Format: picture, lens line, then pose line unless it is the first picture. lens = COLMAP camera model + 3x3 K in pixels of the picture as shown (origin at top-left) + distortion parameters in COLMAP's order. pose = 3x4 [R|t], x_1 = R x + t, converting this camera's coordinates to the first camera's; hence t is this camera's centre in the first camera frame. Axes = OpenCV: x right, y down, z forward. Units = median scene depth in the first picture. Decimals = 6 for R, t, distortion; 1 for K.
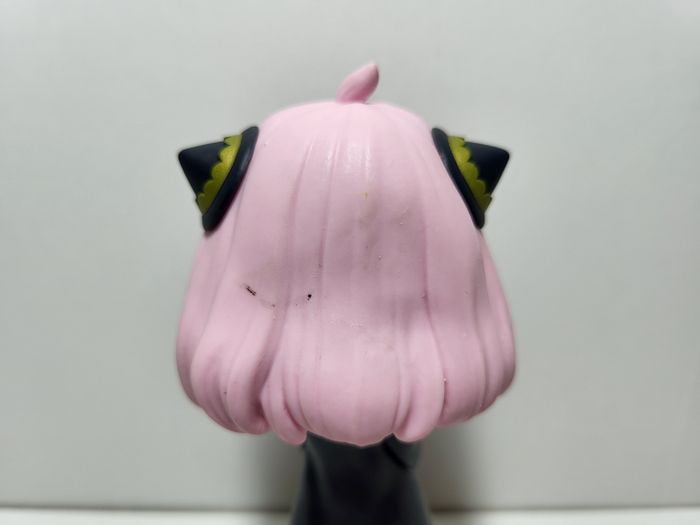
lens RADIAL K [[538.3, 0, 353.8], [0, 538.3, 266.5], [0, 0, 1]] dist [-0.028864, -0.001972]
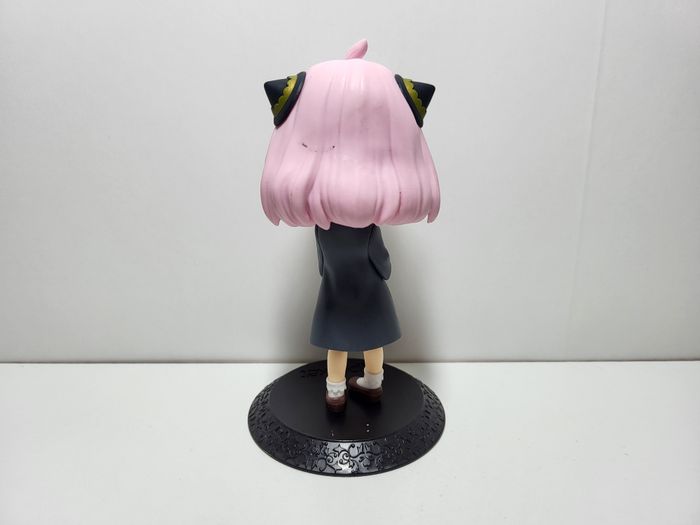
lens RADIAL K [[519.8, 0, 349.9], [0, 519.8, 267.9], [0, 0, 1]] dist [-0.013847, -0.009395]
pose [[0.999779, 0.006064, 0.020123, -0.056353], [-0.005137, 0.998938, -0.045784, 0.595427], [-0.020379, 0.045670, 0.998749, -0.945123]]
